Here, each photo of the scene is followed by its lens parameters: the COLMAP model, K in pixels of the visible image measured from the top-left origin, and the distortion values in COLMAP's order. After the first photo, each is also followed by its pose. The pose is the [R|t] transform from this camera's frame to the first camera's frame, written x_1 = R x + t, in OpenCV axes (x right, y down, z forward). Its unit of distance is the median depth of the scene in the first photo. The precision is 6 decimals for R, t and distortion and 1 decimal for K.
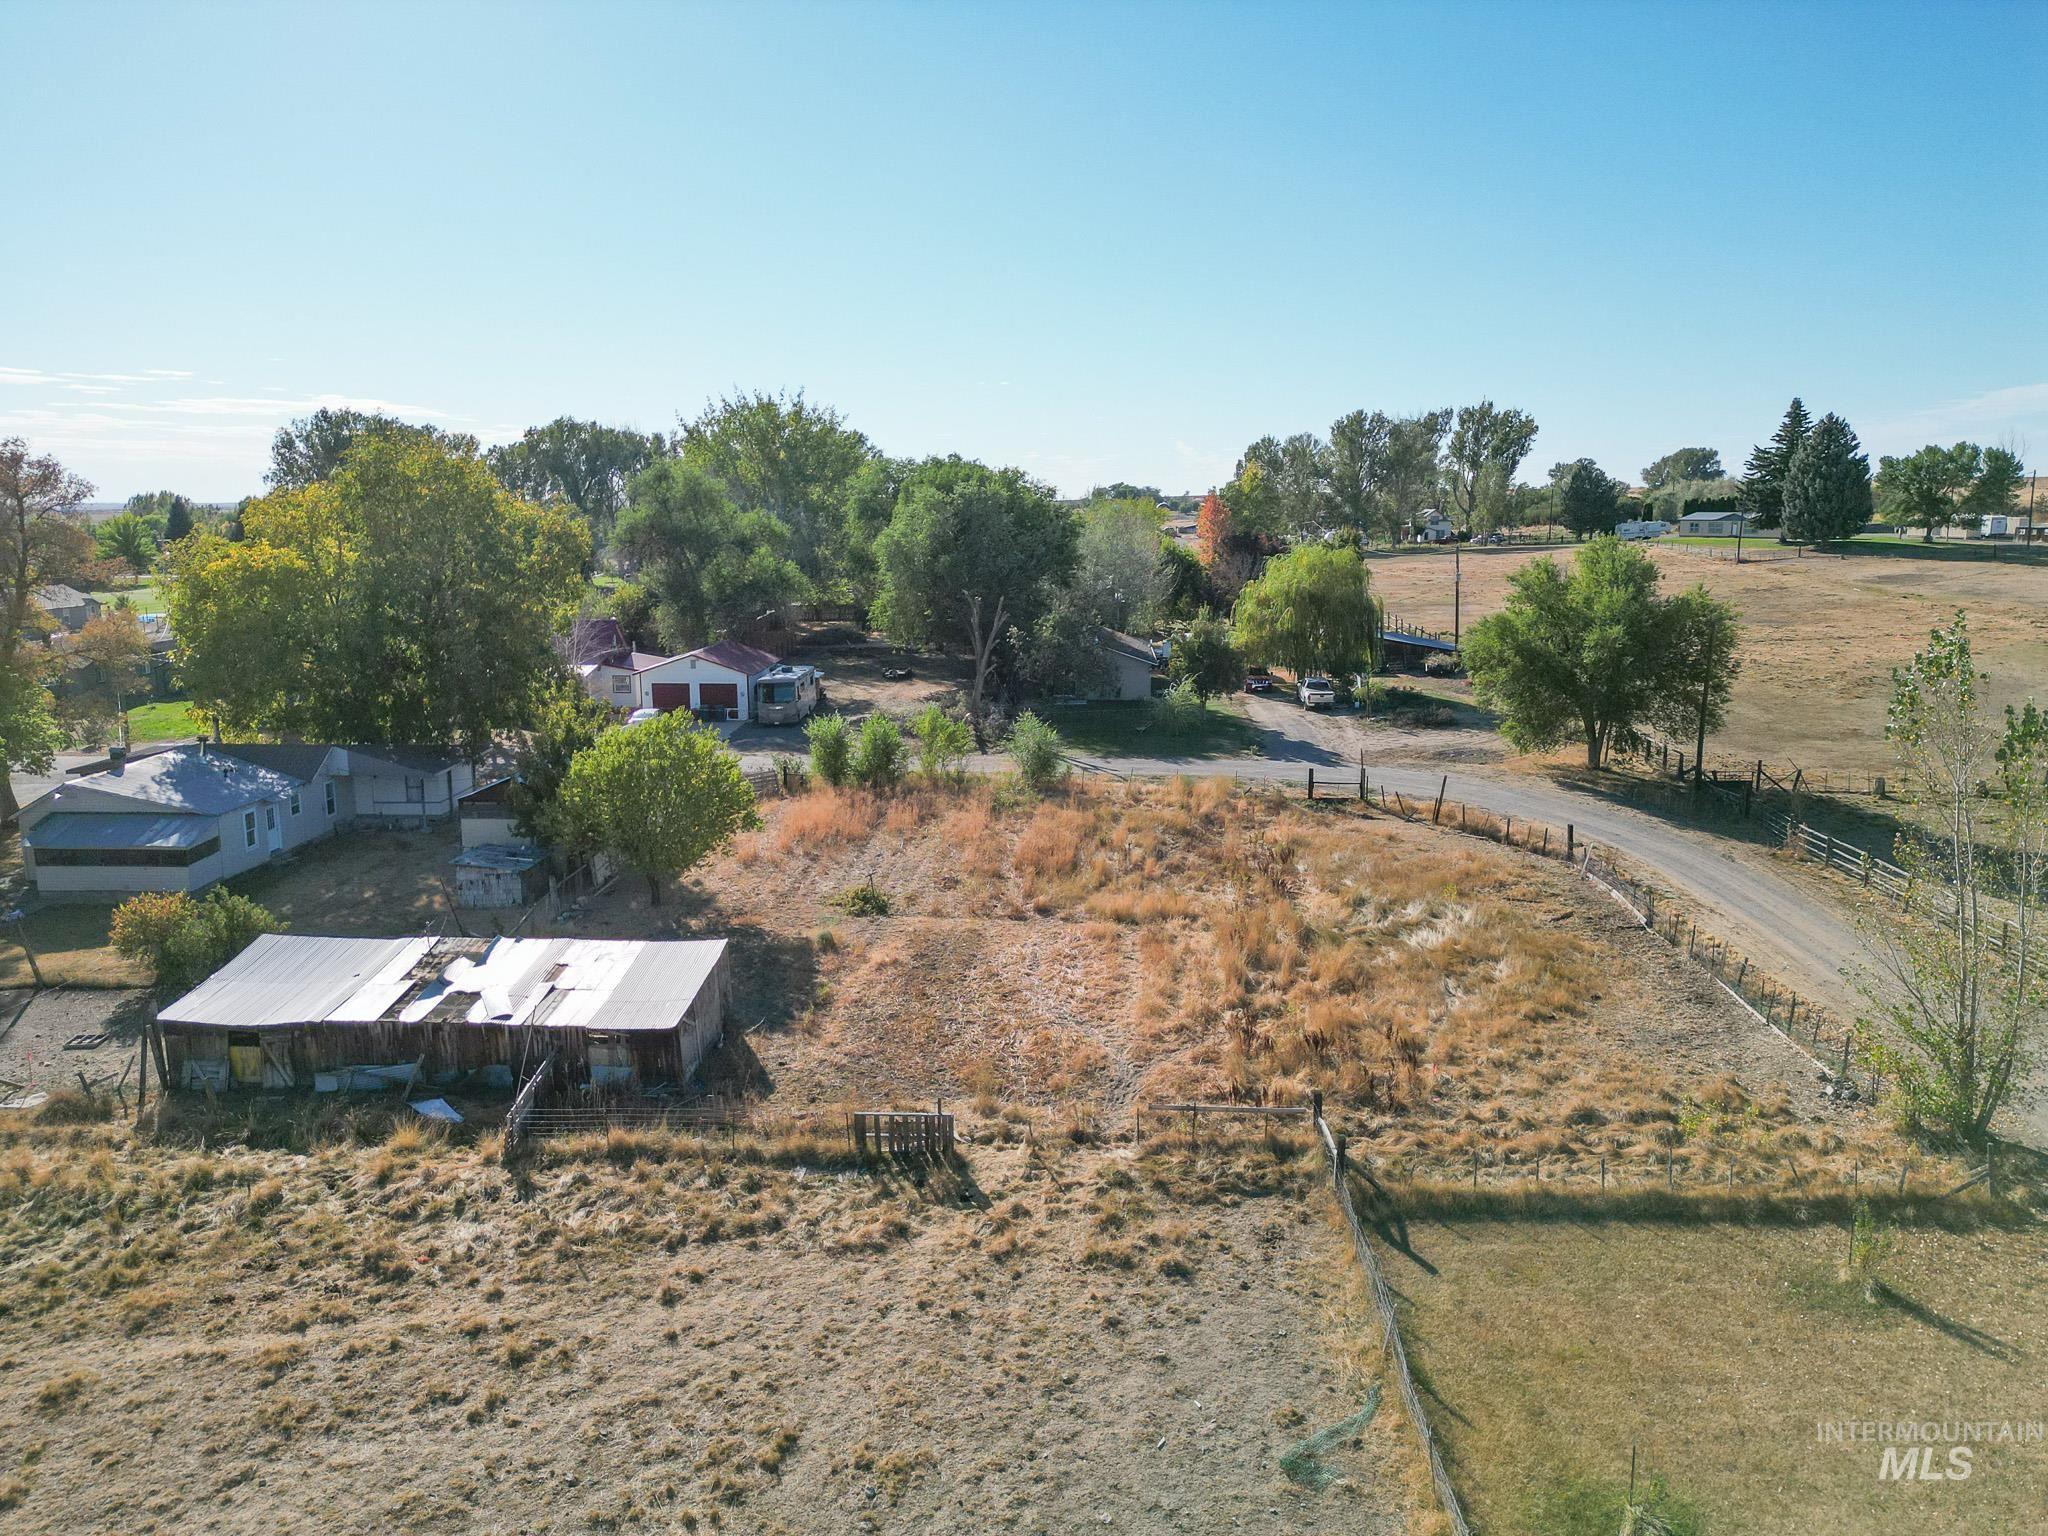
lens RADIAL K [[1432.1, 0, 1021.0], [0, 1432.1, 773.2], [0, 0, 1]] dist [0.059257, -0.053631]
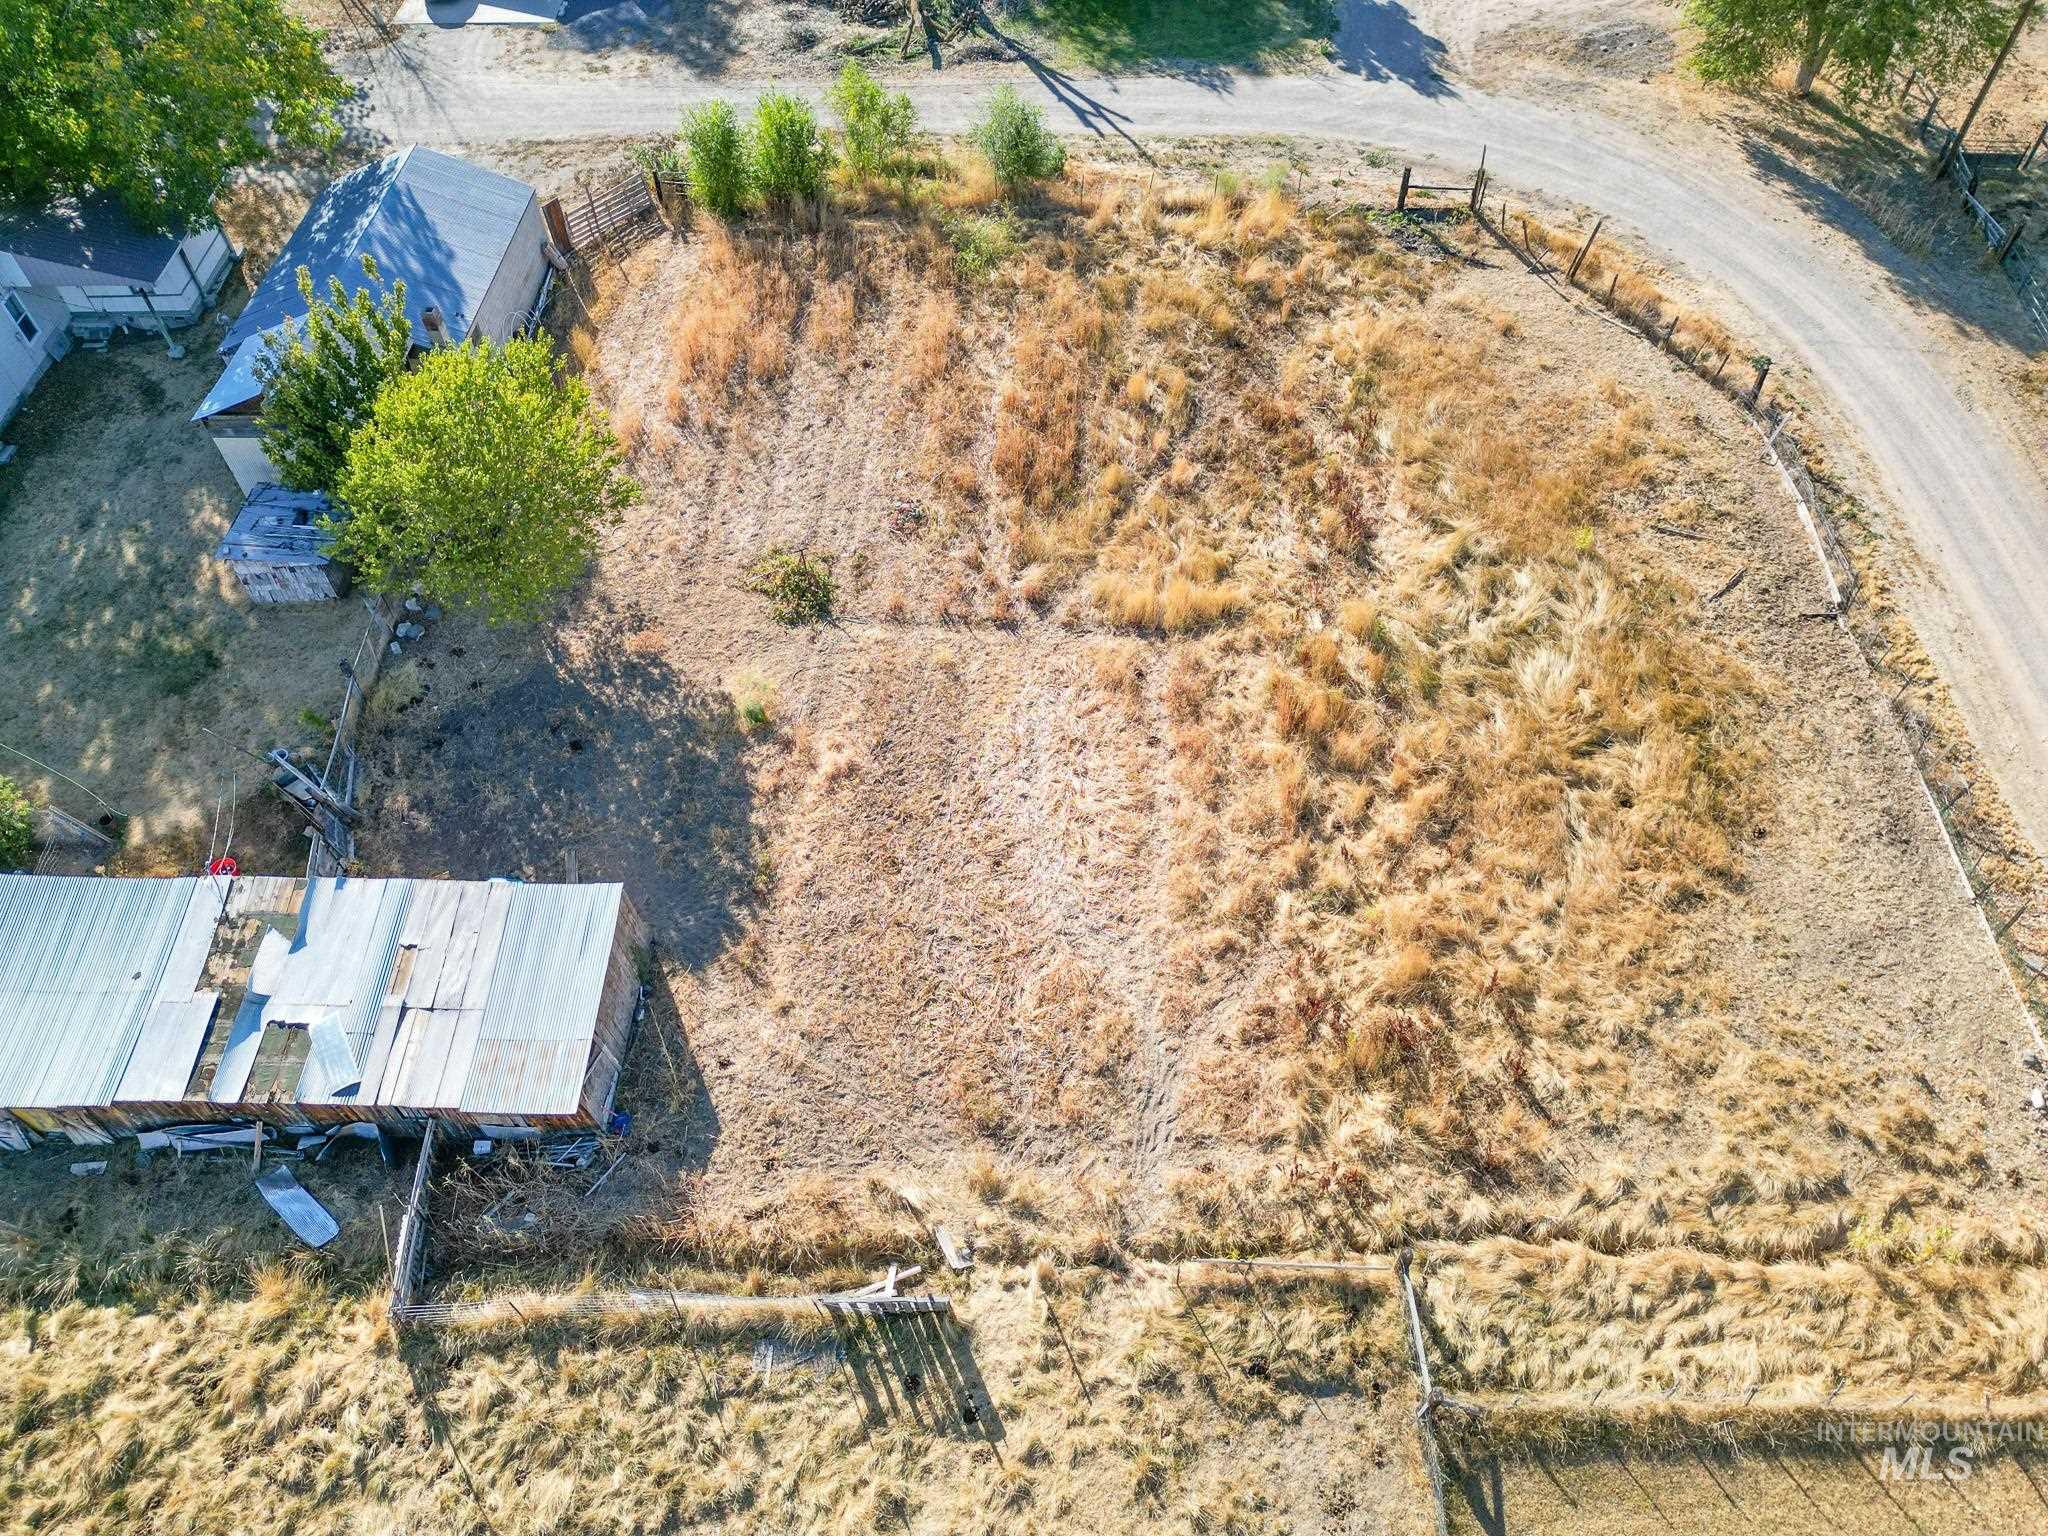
lens RADIAL K [[1432.1, 0, 1022.8], [0, 1432.1, 768.3], [0, 0, 1]] dist [0.059257, -0.053631]
pose [[0.999312, -0.036853, 0.004269, 0.001326], [0.025410, 0.763745, 0.645018, -0.452784], [-0.027031, -0.644465, 0.764156, 0.520596]]
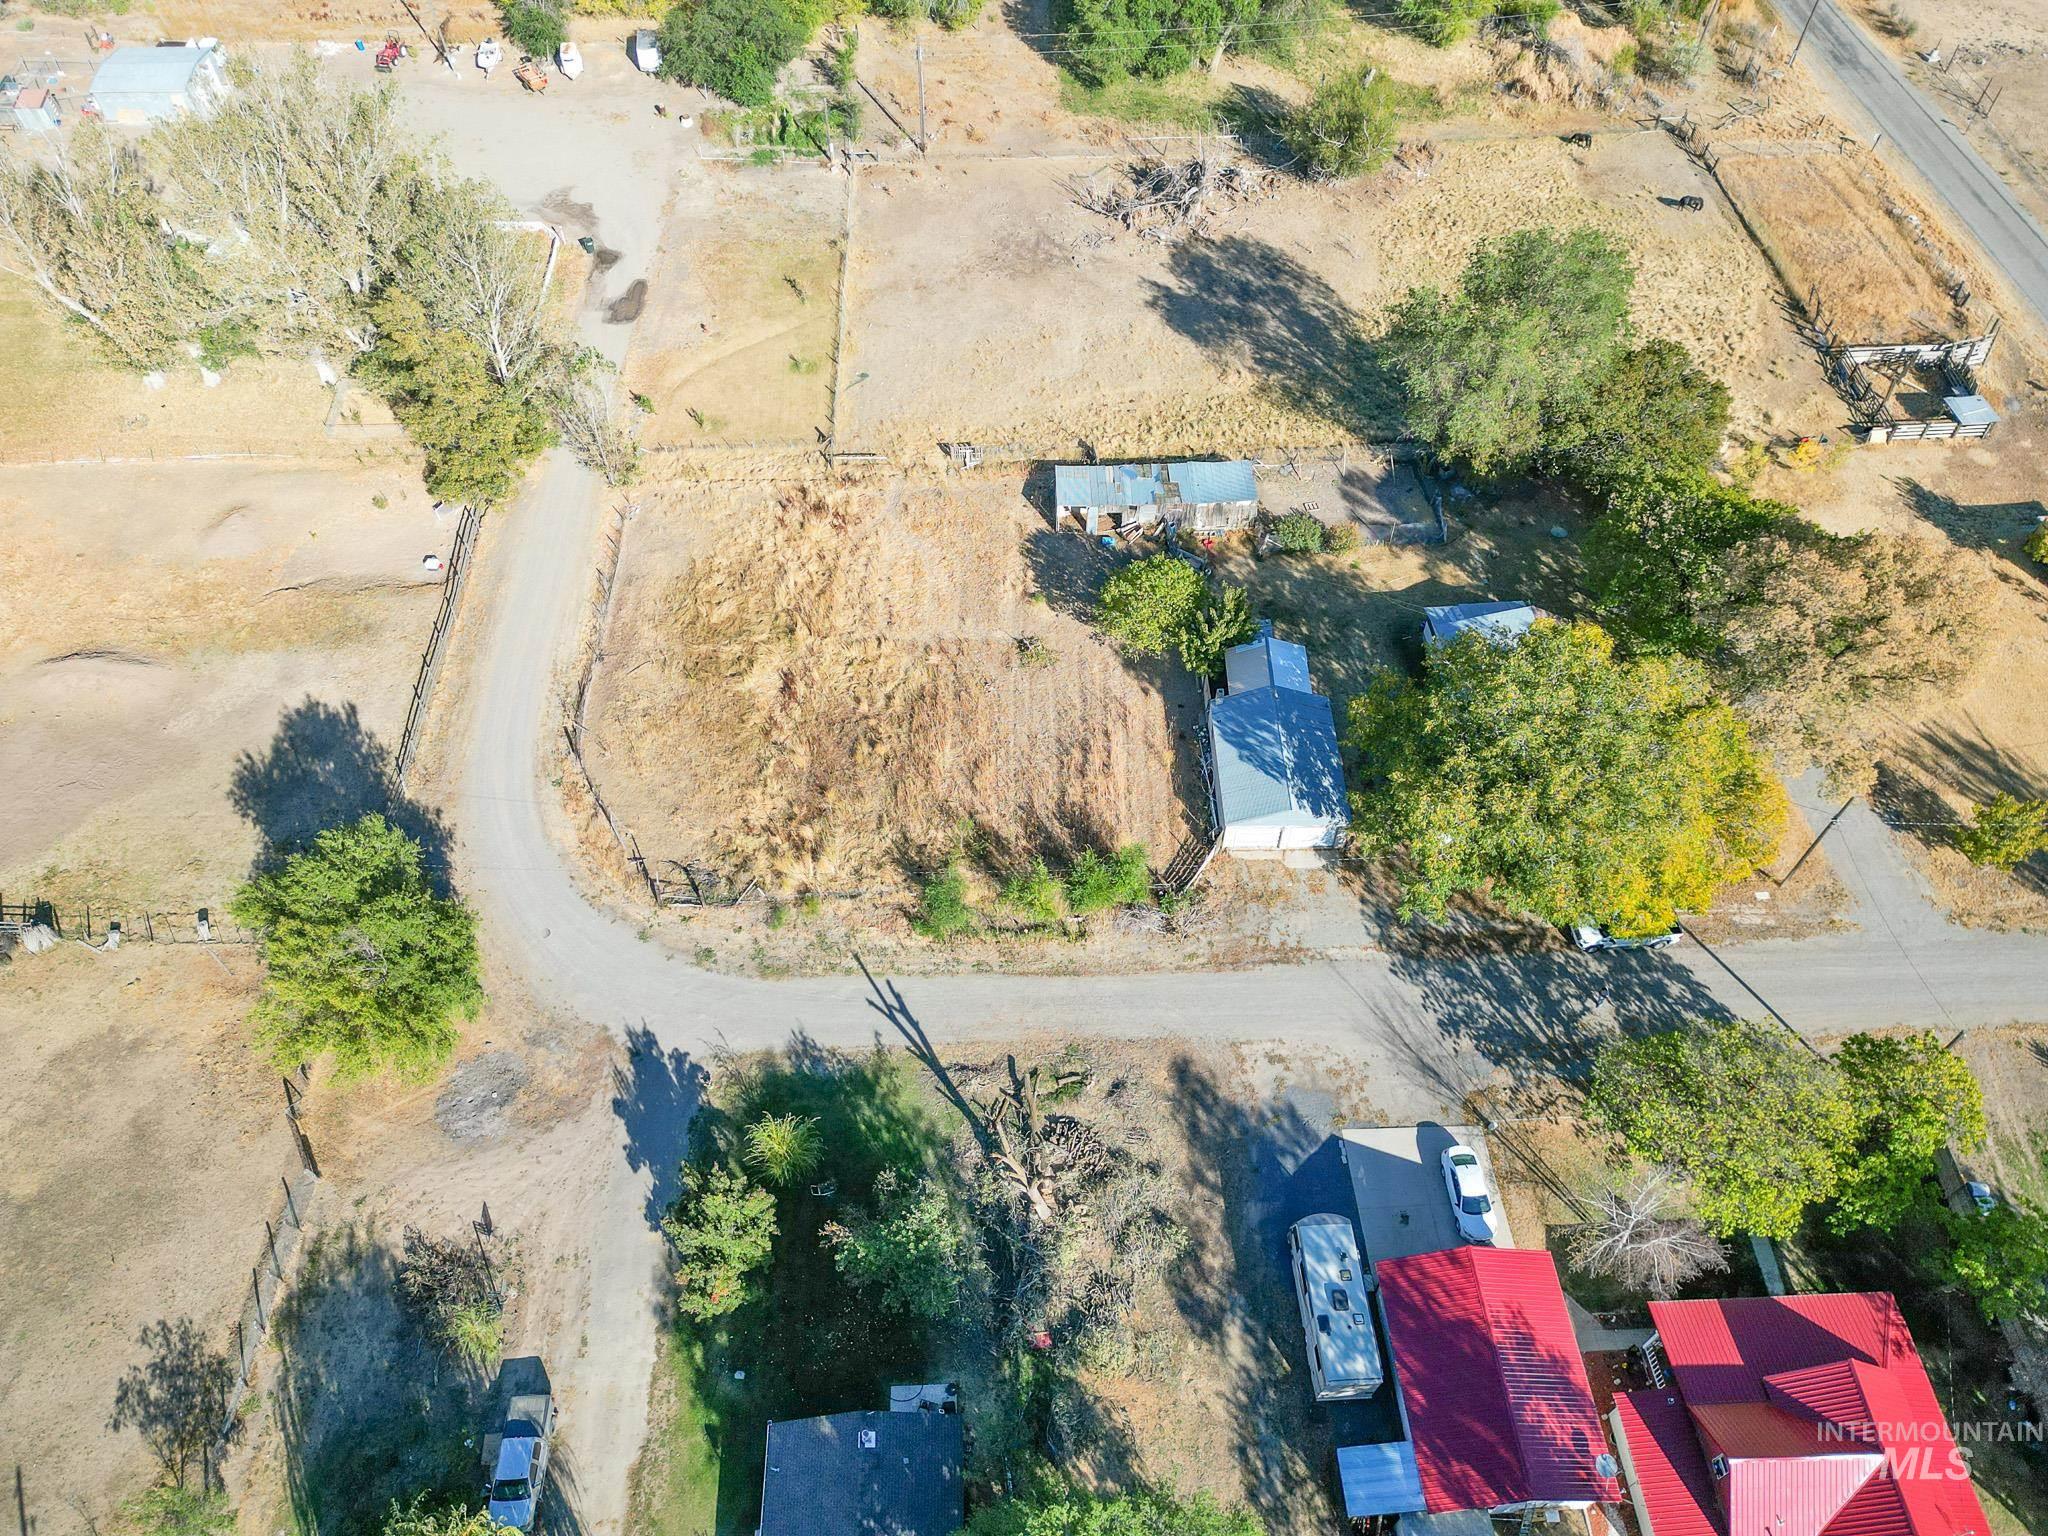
lens RADIAL K [[1432.1, 0, 1028.9], [0, 1432.1, 762.2], [0, 0, 1]] dist [0.059257, -0.053631]
pose [[-0.995994, 0.078435, -0.042935, -0.028029], [-0.002257, 0.457954, 0.888973, -1.994151], [0.089389, 0.885509, -0.455943, 2.735128]]
